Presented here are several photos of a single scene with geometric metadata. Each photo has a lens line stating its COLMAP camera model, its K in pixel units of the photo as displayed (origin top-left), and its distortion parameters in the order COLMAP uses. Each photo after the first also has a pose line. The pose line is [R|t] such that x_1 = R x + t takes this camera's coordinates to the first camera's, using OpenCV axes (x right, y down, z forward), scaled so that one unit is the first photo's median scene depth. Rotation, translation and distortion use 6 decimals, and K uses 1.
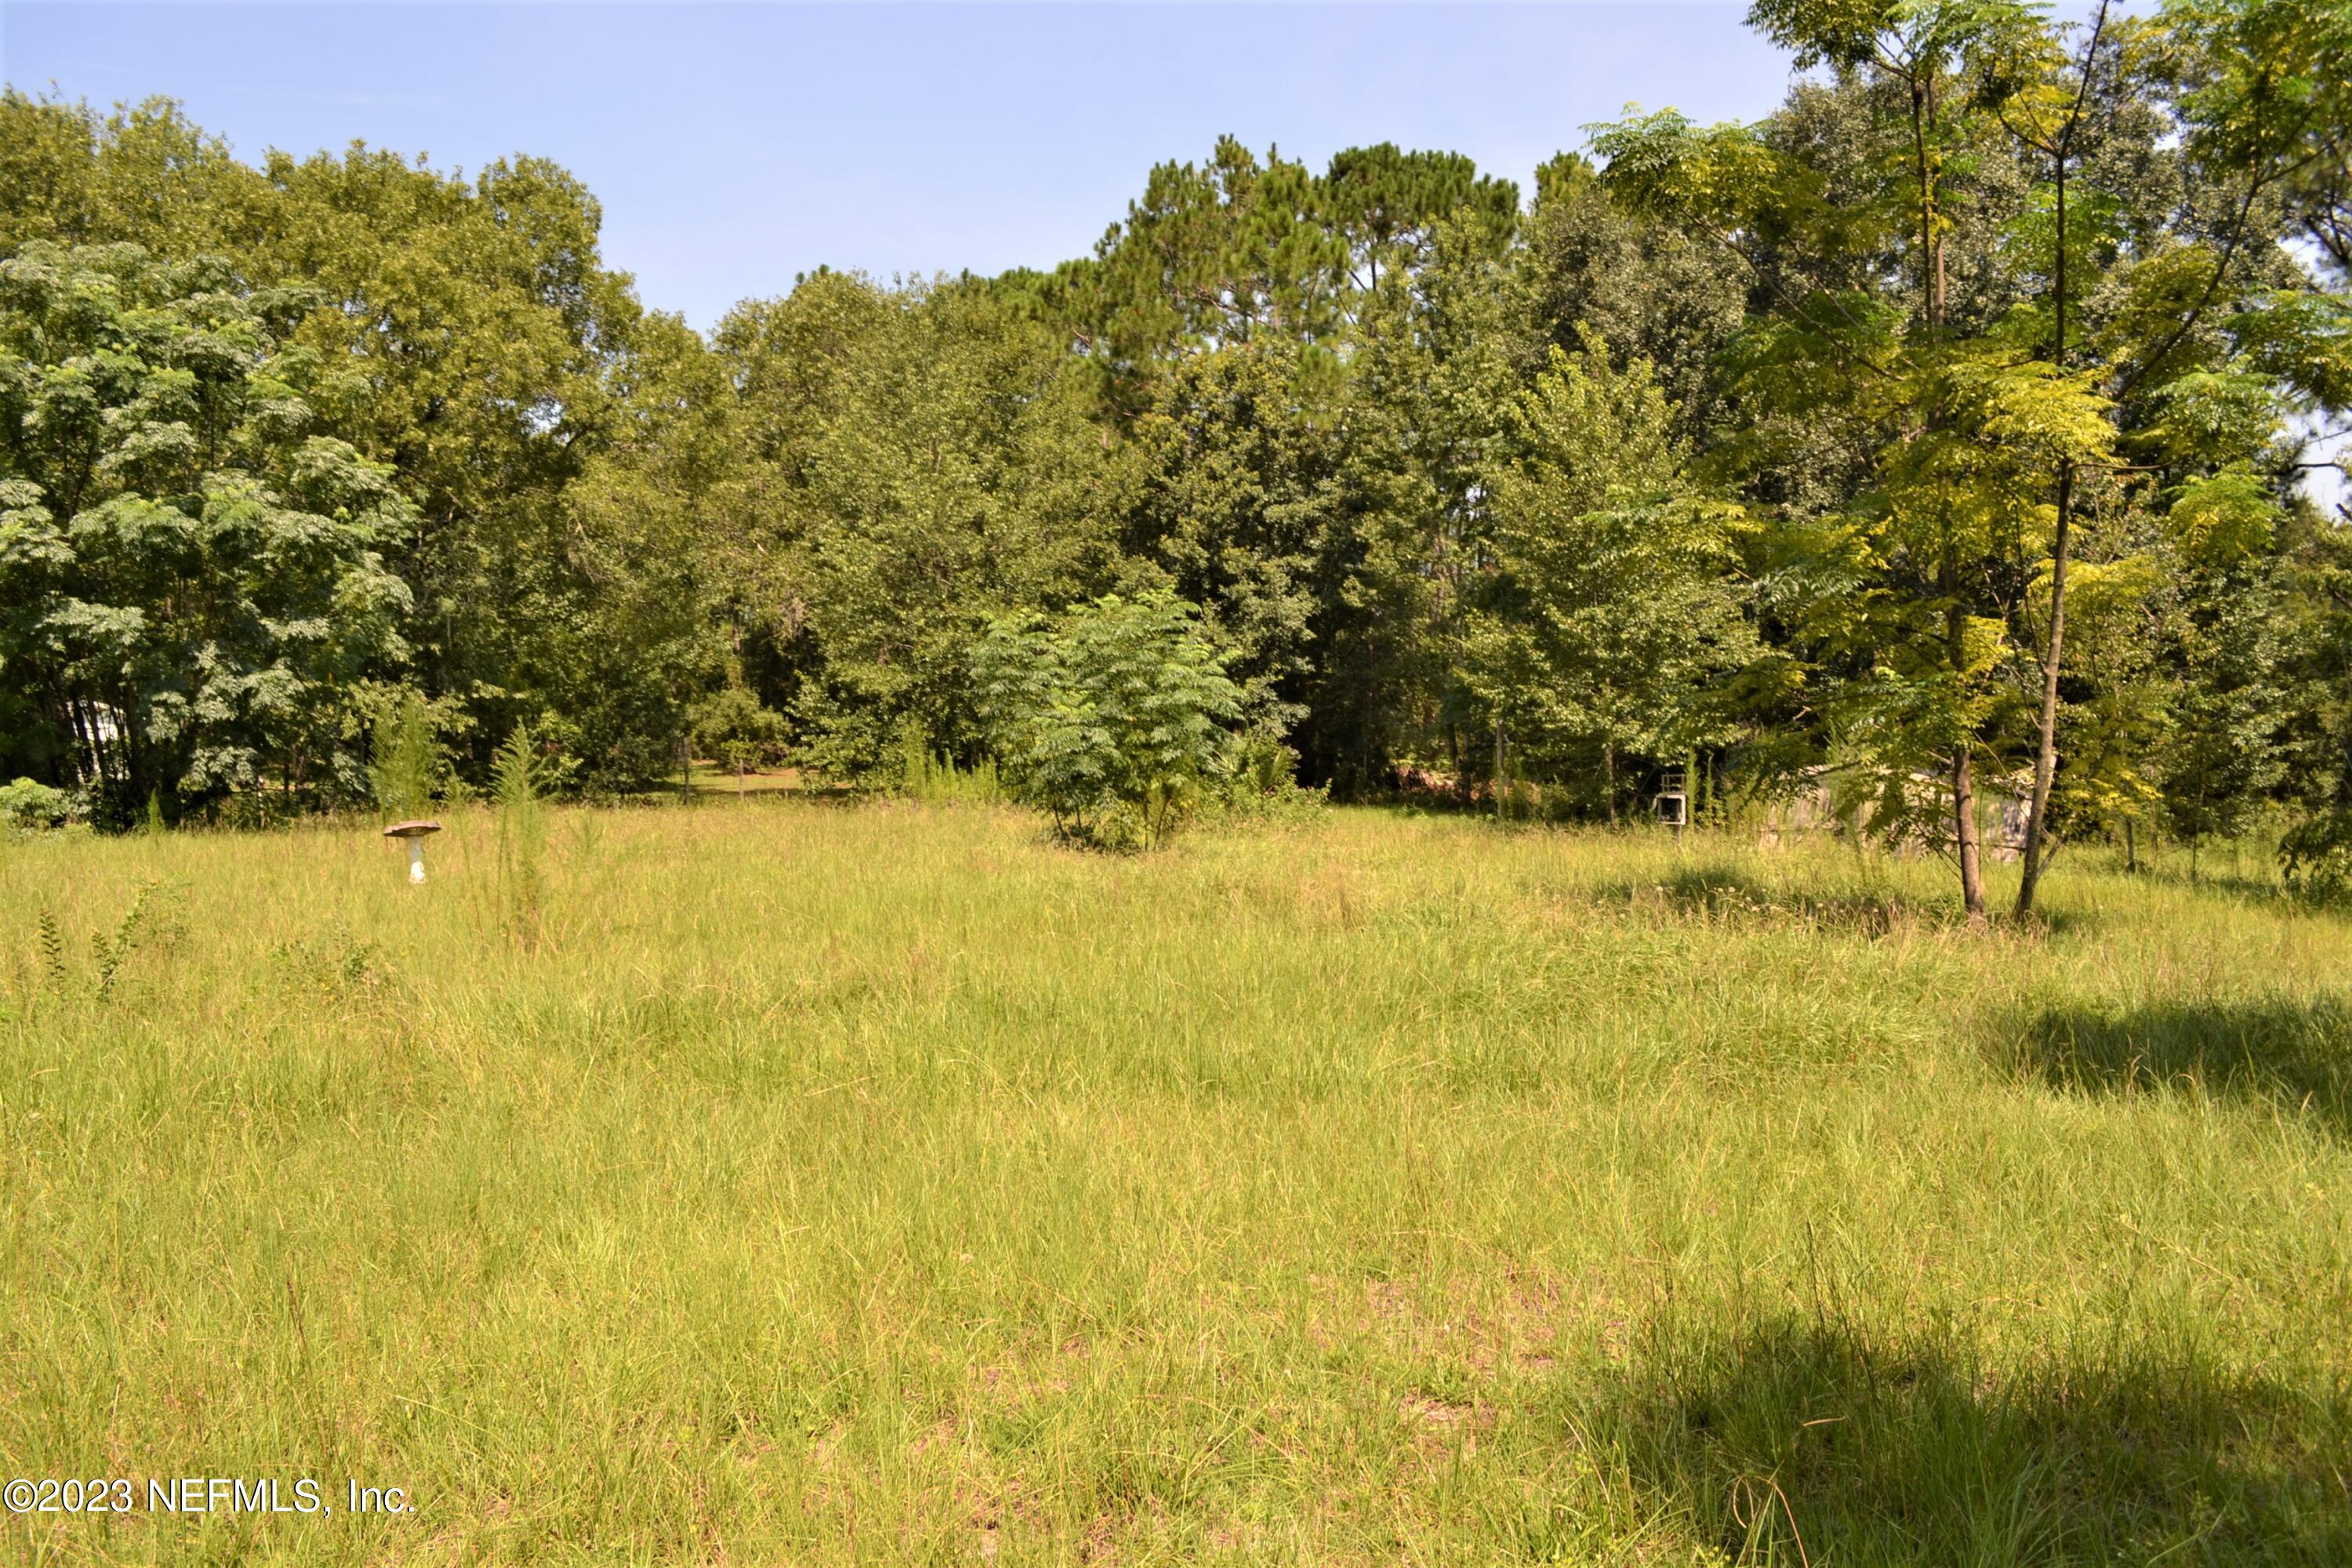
lens RADIAL K [[1889.4, 0, 1142.7], [0, 1889.4, 801.8], [0, 0, 1]] dist [-0.083717, 0.011396]
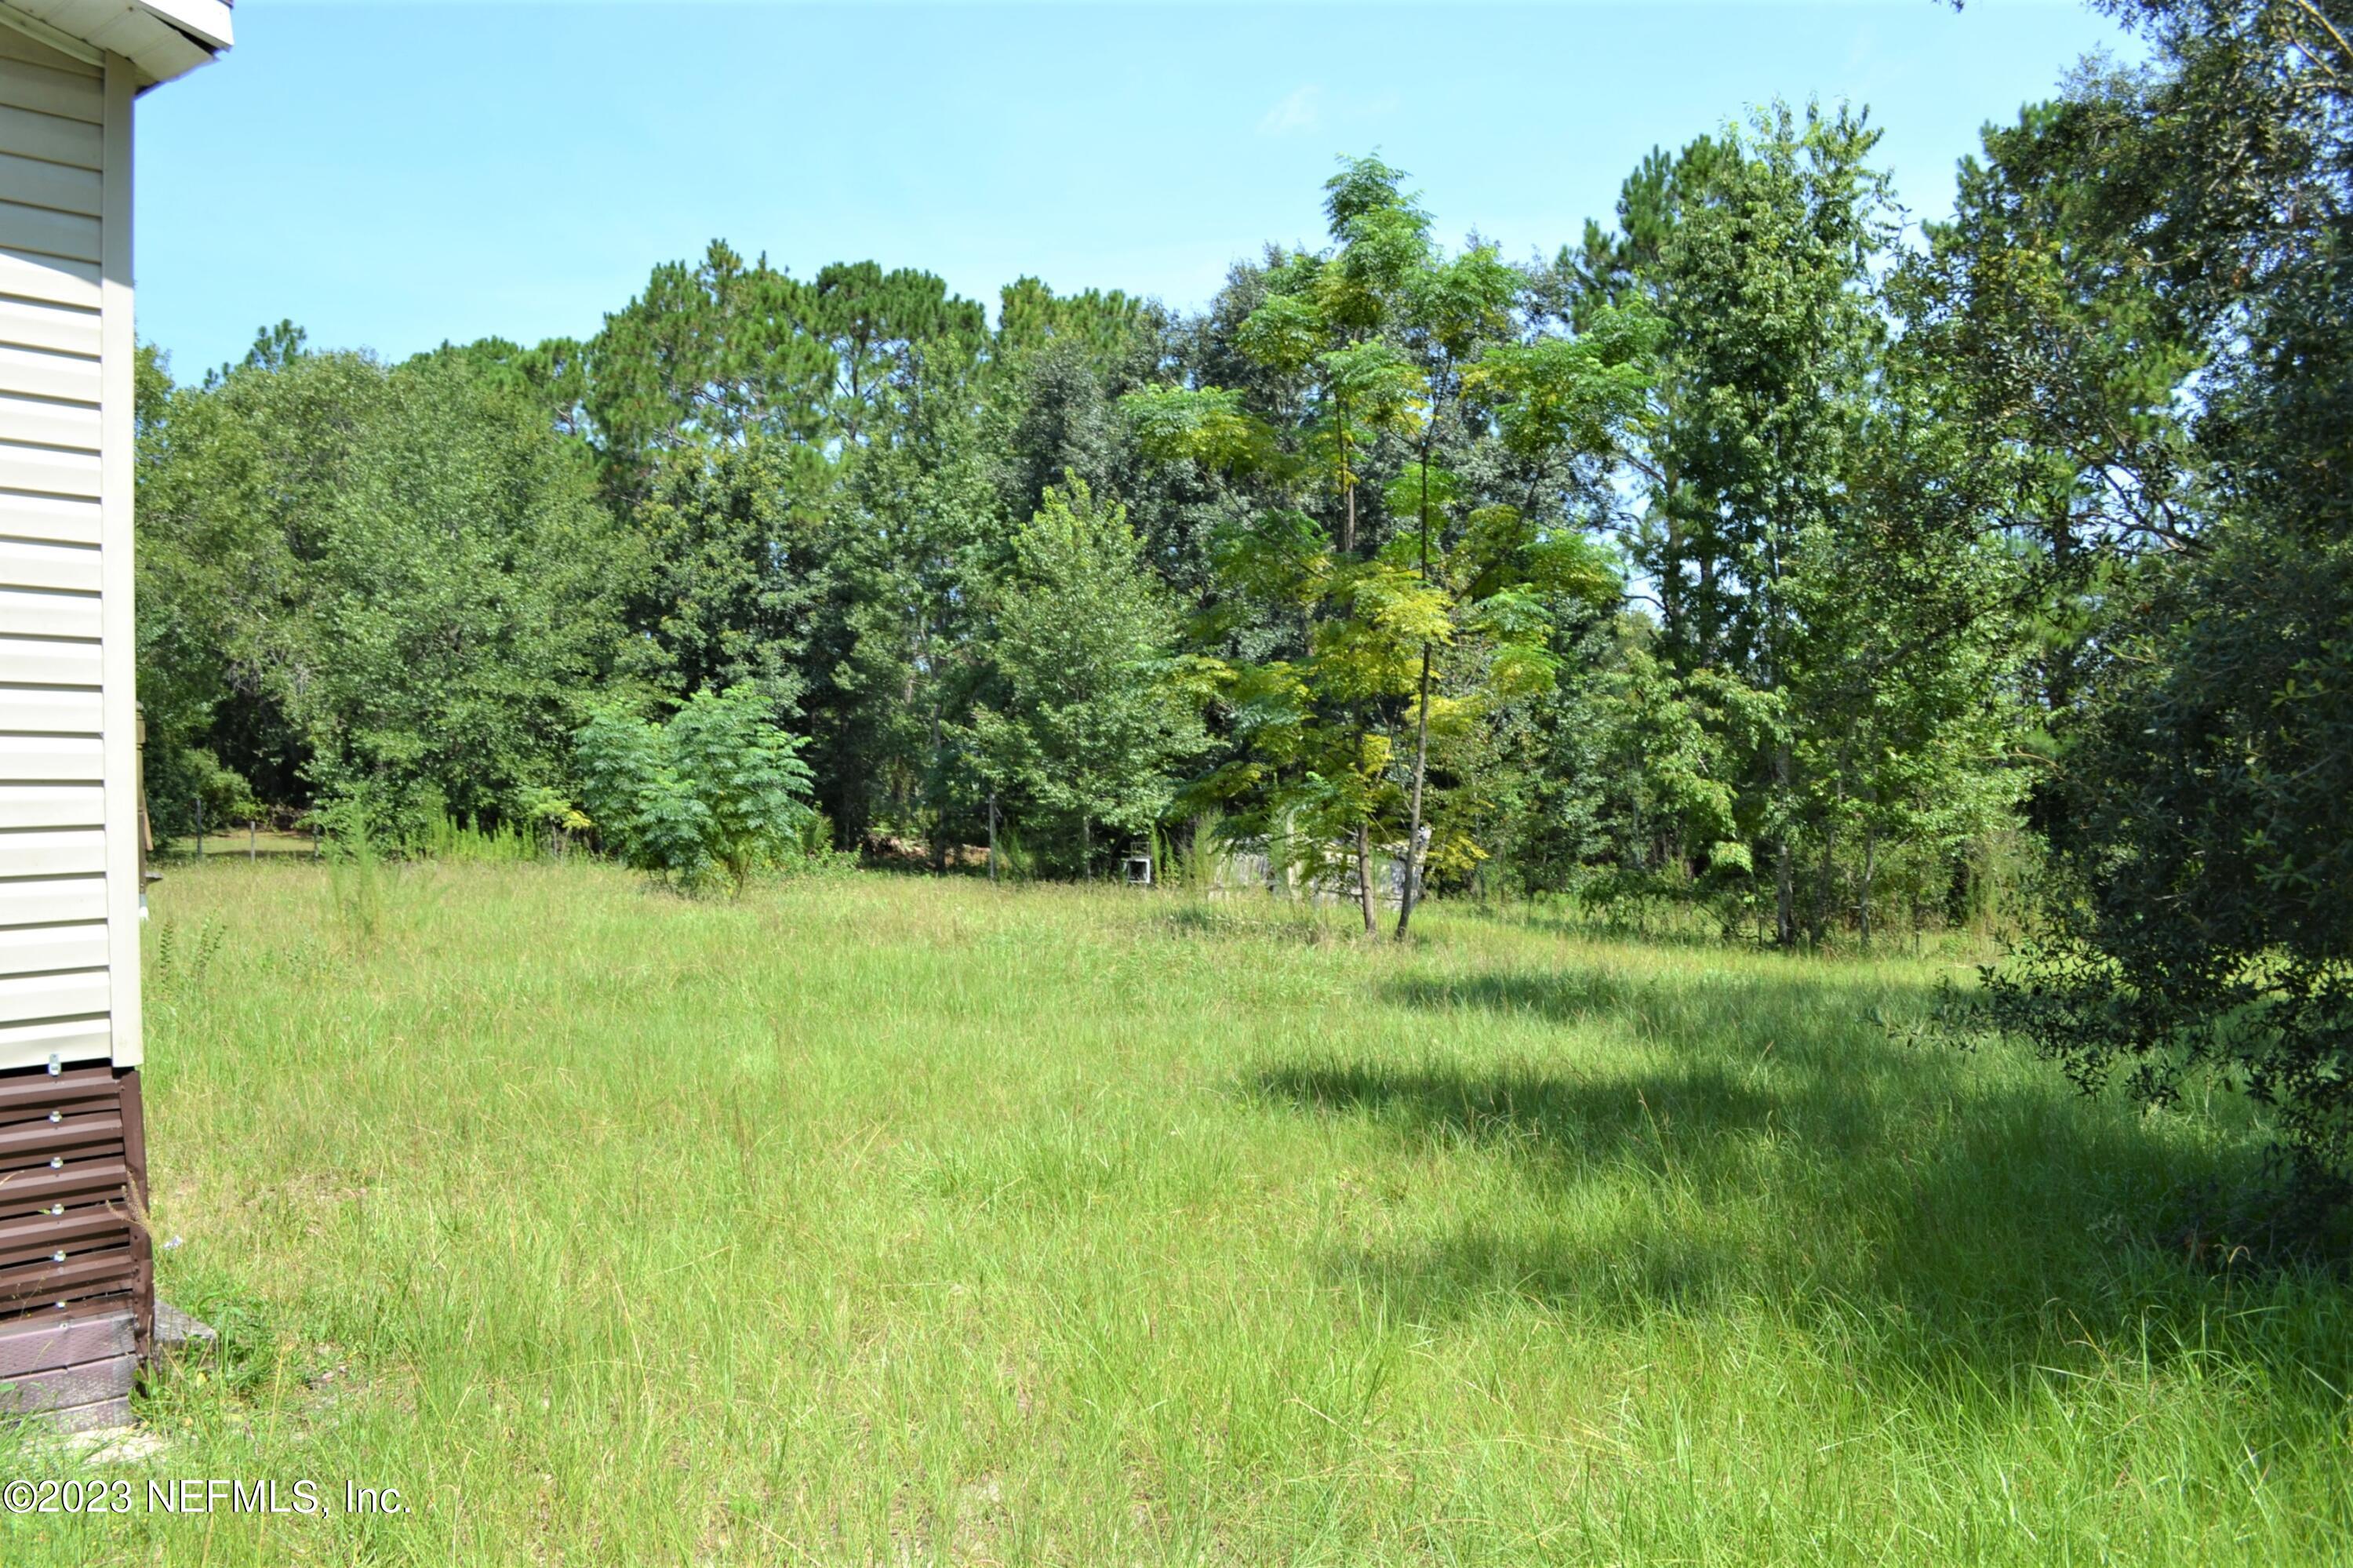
lens RADIAL K [[1937.5, 0, 1151.7], [0, 1937.5, 820.1], [0, 0, 1]] dist [-0.087266, 0.006936]
pose [[0.953117, 0.009744, 0.302445, -0.082651], [-0.001908, 0.999655, -0.026193, 0.003813], [-0.302596, 0.024388, 0.952807, -0.186135]]
